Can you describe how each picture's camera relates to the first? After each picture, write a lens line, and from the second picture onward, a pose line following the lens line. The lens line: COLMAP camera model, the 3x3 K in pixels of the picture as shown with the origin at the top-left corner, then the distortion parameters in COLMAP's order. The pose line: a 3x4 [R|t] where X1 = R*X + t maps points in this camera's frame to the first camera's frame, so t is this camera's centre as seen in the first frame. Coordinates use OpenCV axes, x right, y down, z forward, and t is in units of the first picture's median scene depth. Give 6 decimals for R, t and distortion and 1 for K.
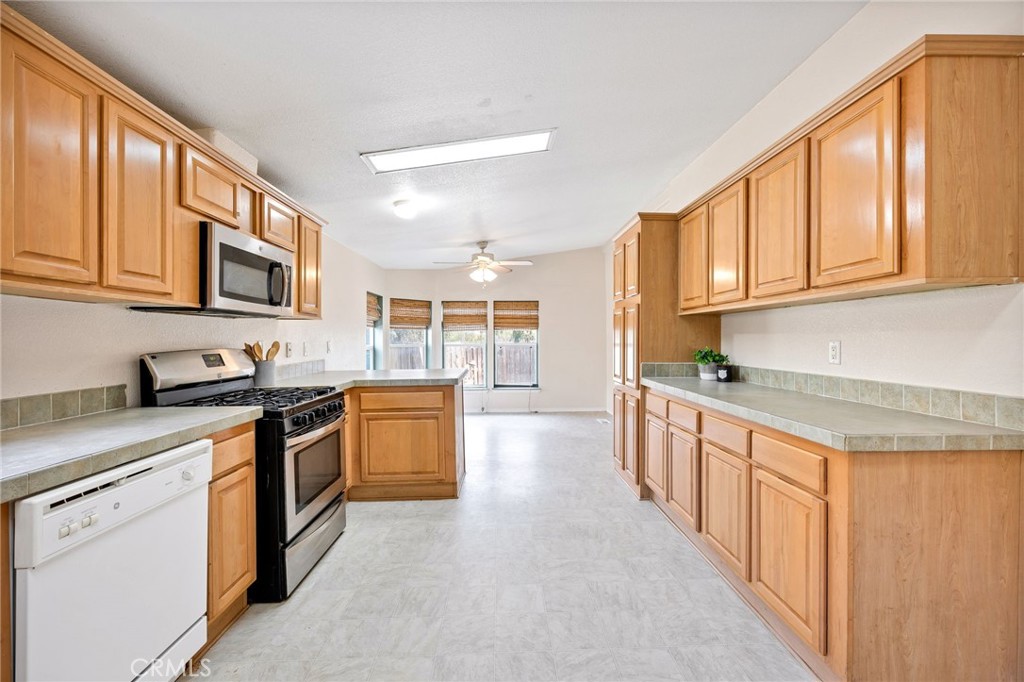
lens RADIAL K [[422.9, 0, 520.9], [0, 422.9, 340.8], [0, 0, 1]] dist [-0.001449, 0.000087]
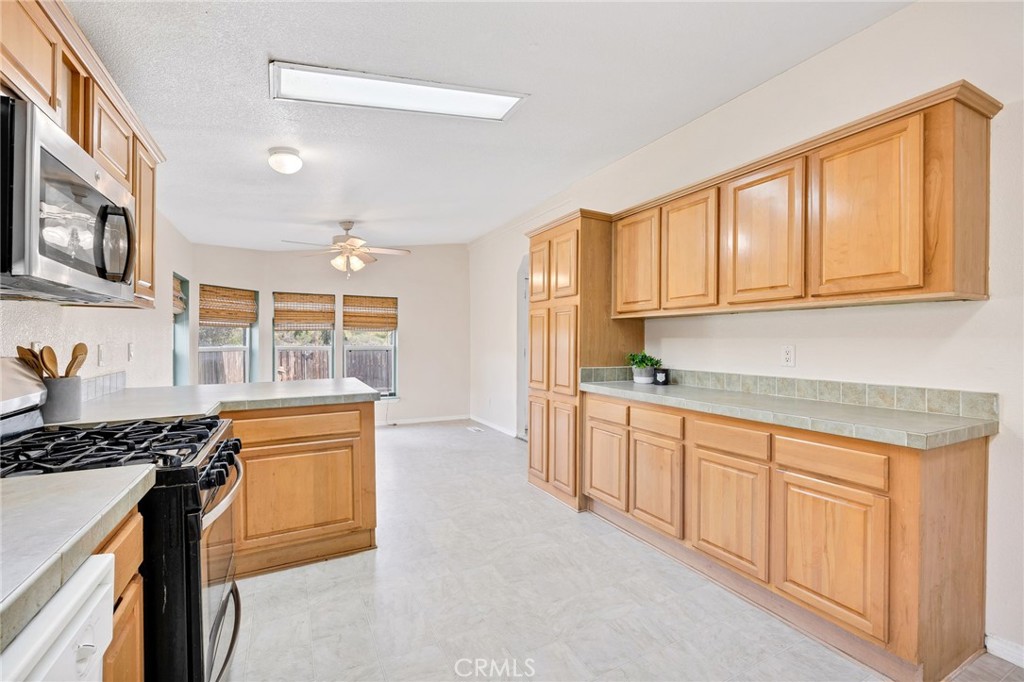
lens RADIAL K [[433.4, 0, 514.9], [0, 433.4, 344.3], [0, 0, 1]] dist [-0.001250, -0.000190]
pose [[0.906493, 0.004091, 0.422201, -0.291623], [-0.005135, 0.999986, 0.001336, -0.000650], [-0.422190, -0.003379, 0.906501, 0.205377]]
